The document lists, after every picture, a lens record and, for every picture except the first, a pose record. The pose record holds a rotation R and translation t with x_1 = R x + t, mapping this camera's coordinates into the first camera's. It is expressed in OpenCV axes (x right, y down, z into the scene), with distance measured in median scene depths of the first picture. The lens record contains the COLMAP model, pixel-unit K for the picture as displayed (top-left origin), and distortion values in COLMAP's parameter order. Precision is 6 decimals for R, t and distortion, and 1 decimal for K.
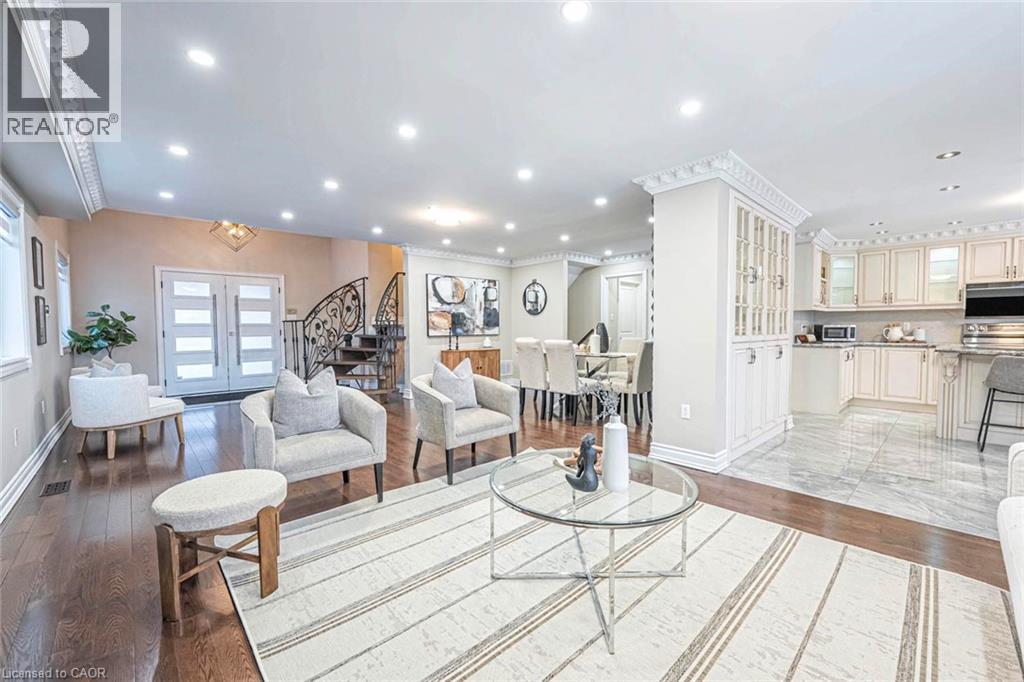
lens RADIAL K [[412.4, 0, 513.4], [0, 412.4, 343.0], [0, 0, 1]] dist [-0.010195, -0.001554]
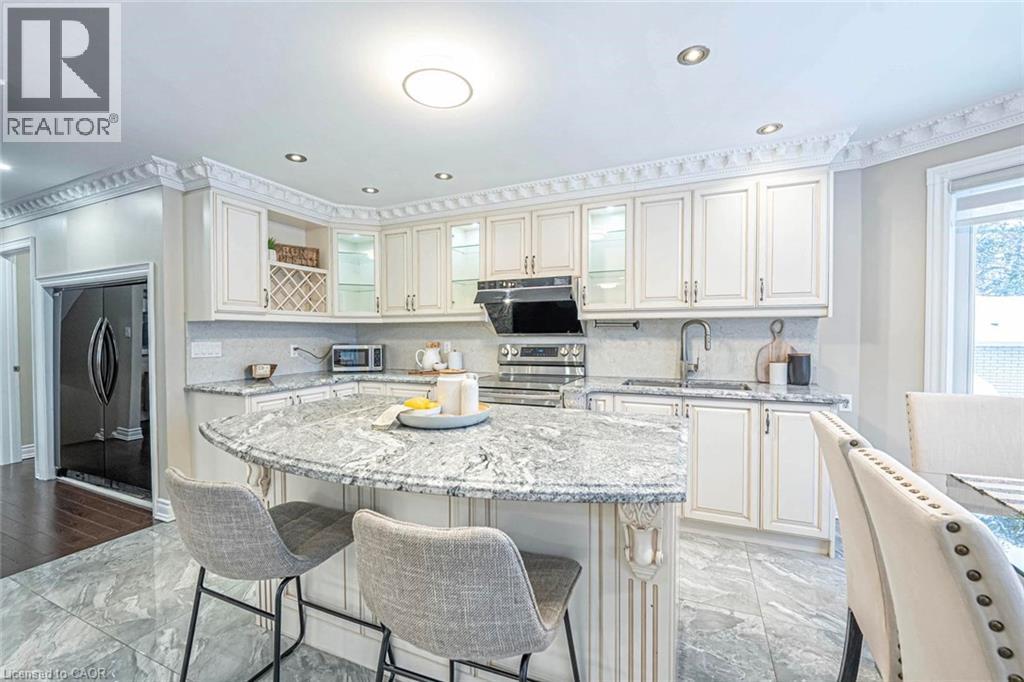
lens RADIAL K [[412.4, 0, 515.6], [0, 412.4, 342.7], [0, 0, 1]] dist [-0.010195, -0.001554]
pose [[0.914314, -0.008207, 0.404922, 0.798939], [0.016324, 0.999729, -0.016596, -0.035609], [-0.404676, 0.021784, 0.914200, 0.353212]]
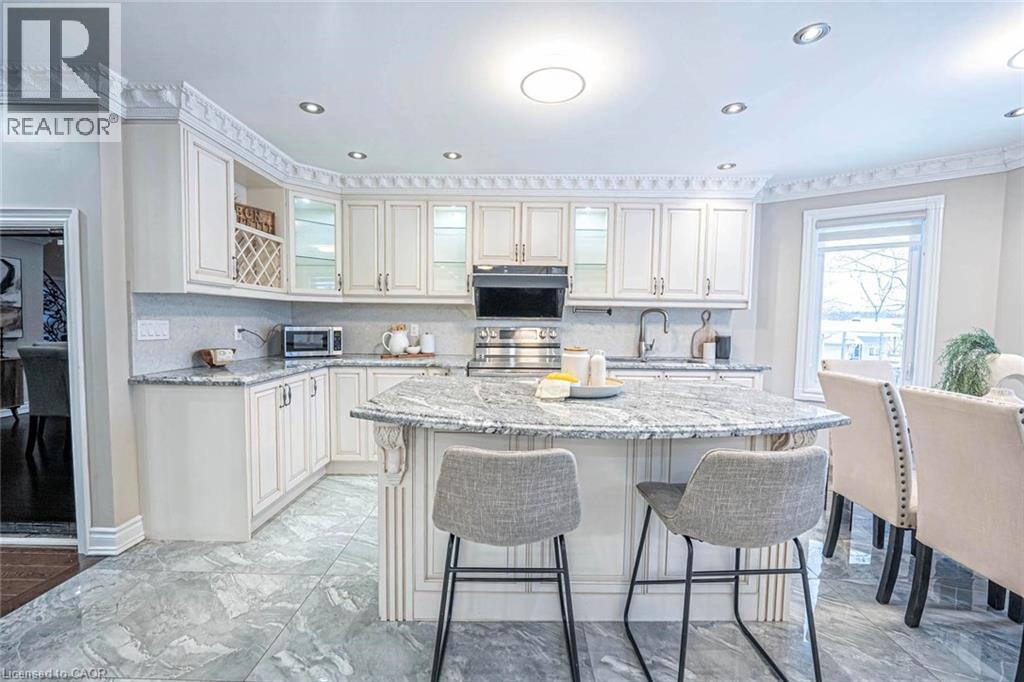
lens RADIAL K [[412.4, 0, 515.3], [0, 412.4, 343.3], [0, 0, 1]] dist [-0.010195, -0.001554]
pose [[0.681415, -0.027349, 0.731386, 0.604174], [0.012814, 0.999594, 0.025440, -0.034465], [-0.731785, -0.007963, 0.681489, 0.450499]]
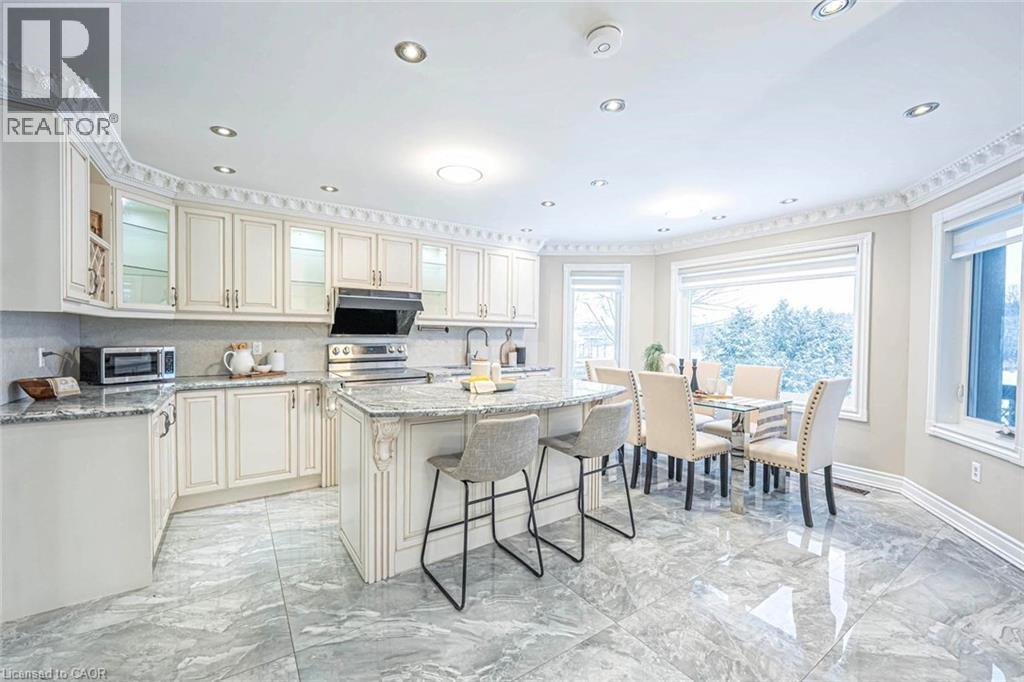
lens RADIAL K [[412.4, 0, 514.6], [0, 412.4, 341.9], [0, 0, 1]] dist [-0.010195, -0.001554]
pose [[0.145836, -0.011429, 0.989243, 0.412952], [0.028428, 0.999569, 0.007358, -0.043649], [-0.988900, 0.027050, 0.146098, 0.530403]]
